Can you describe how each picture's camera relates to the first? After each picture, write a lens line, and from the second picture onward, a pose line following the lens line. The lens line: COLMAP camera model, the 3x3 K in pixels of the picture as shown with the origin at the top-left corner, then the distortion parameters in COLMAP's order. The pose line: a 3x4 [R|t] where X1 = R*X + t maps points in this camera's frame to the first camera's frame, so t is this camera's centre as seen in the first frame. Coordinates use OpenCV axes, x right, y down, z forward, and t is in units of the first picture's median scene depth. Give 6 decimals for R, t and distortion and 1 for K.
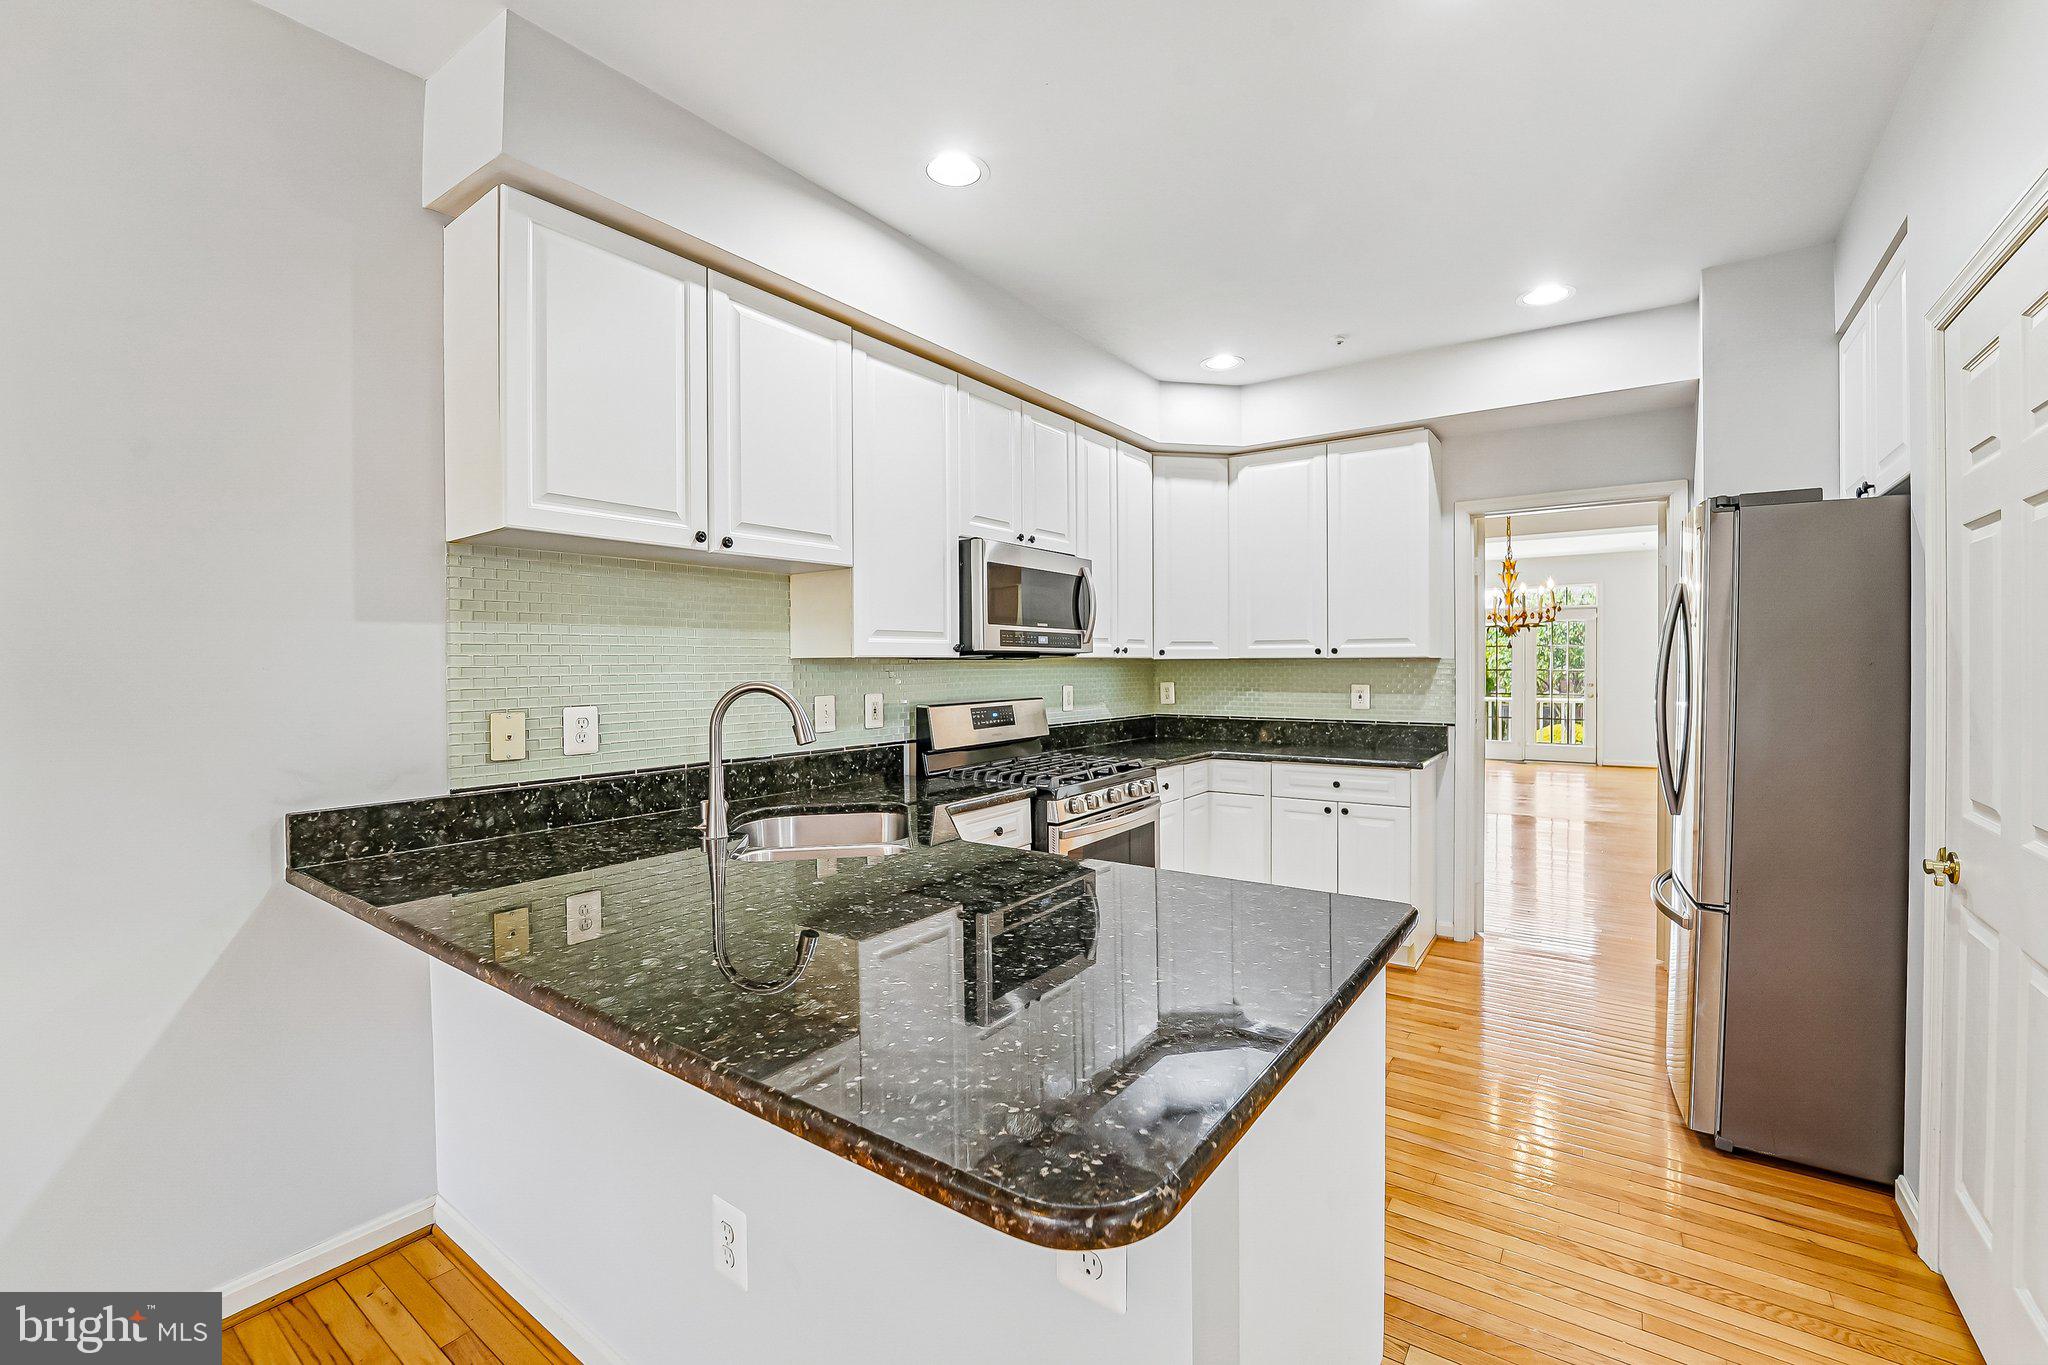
lens RADIAL K [[913.2, 0, 1031.6], [0, 913.2, 675.7], [0, 0, 1]] dist [-0.020449, 0.000042]
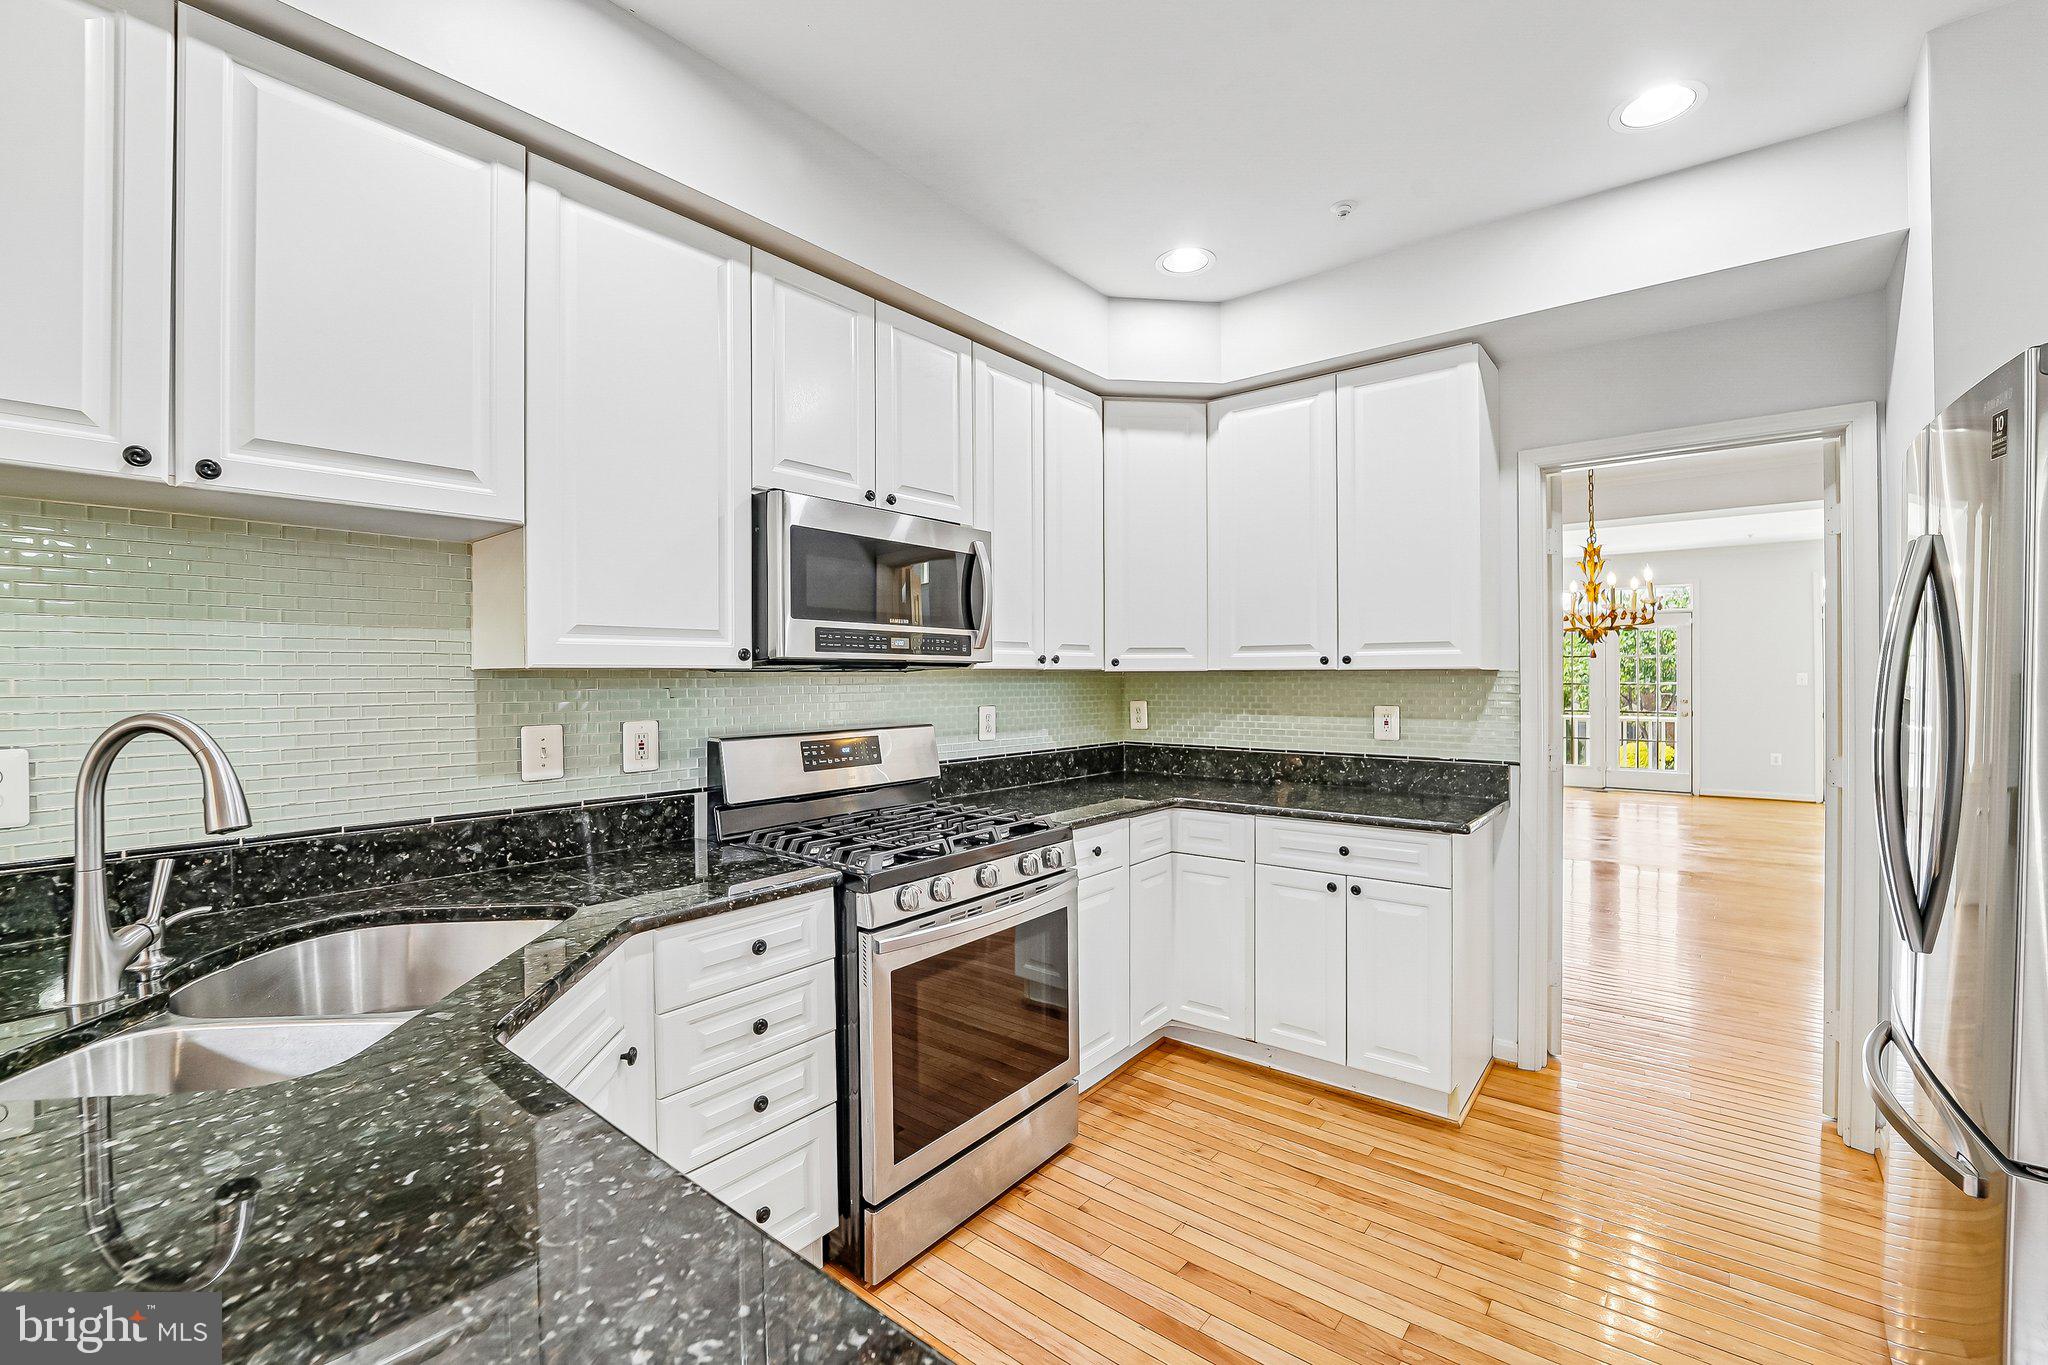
lens RADIAL K [[931.3, 0, 1019.4], [0, 931.3, 677.5], [0, 0, 1]] dist [-0.019663, -0.000312]
pose [[0.997975, 0.001812, -0.063580, 0.135823], [-0.002504, 0.999938, -0.010805, -0.005502], [0.063557, 0.010943, 0.997918, 0.281517]]
